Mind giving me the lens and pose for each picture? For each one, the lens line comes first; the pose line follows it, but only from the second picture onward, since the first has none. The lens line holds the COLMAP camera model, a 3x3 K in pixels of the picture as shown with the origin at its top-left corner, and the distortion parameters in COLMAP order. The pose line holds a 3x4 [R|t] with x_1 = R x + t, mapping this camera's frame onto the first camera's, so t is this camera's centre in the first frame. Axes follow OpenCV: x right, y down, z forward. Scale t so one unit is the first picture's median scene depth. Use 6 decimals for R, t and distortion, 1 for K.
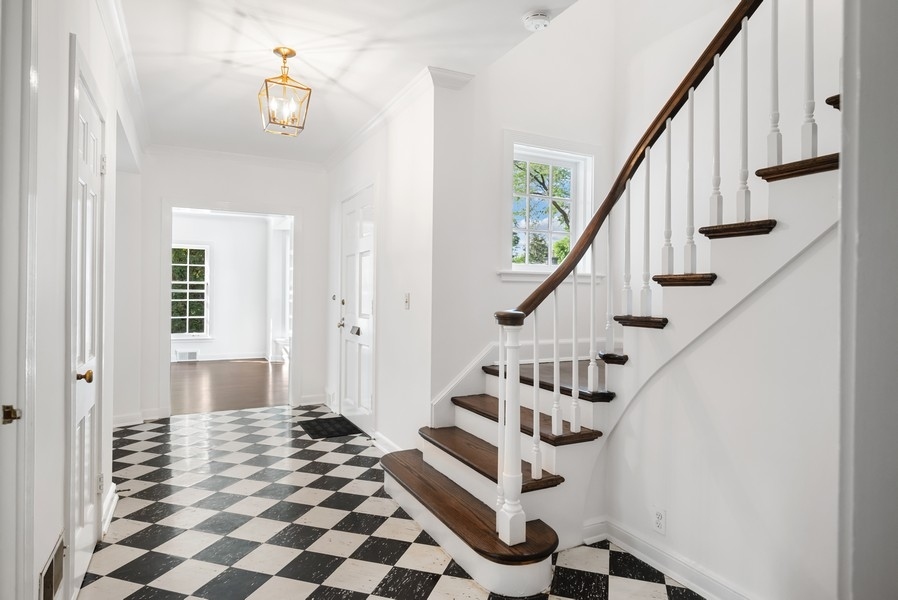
lens RADIAL K [[509.3, 0, 449.0], [0, 509.3, 300.0], [0, 0, 1]] dist [0.001857, 0.000534]
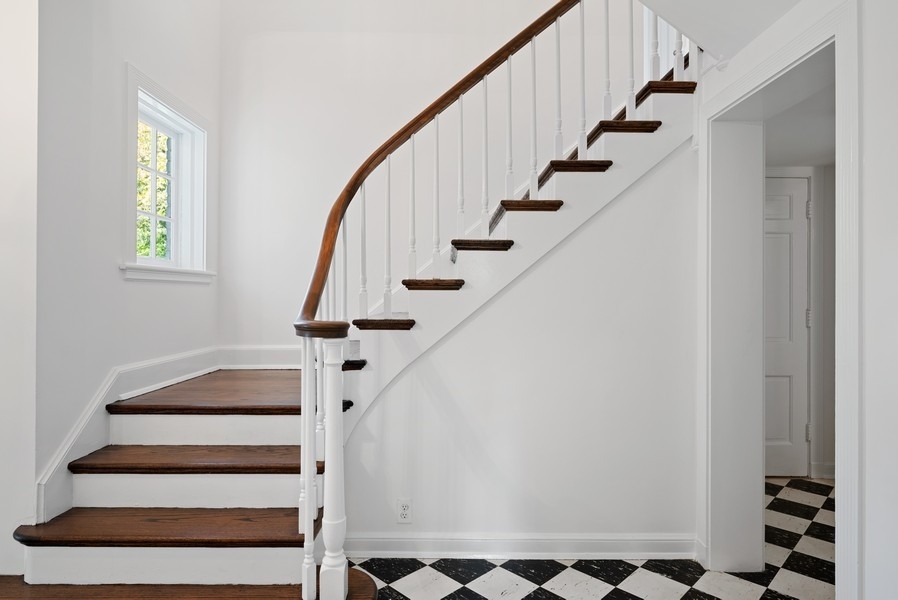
lens RADIAL K [[509.3, 0, 449.0], [0, 509.3, 300.0], [0, 0, 1]] dist [0.001857, 0.000534]
pose [[0.465612, -0.012723, 0.884898, -0.454524], [0.010956, 0.999903, 0.008612, -0.013302], [-0.884921, 0.005686, 0.465706, 0.407318]]
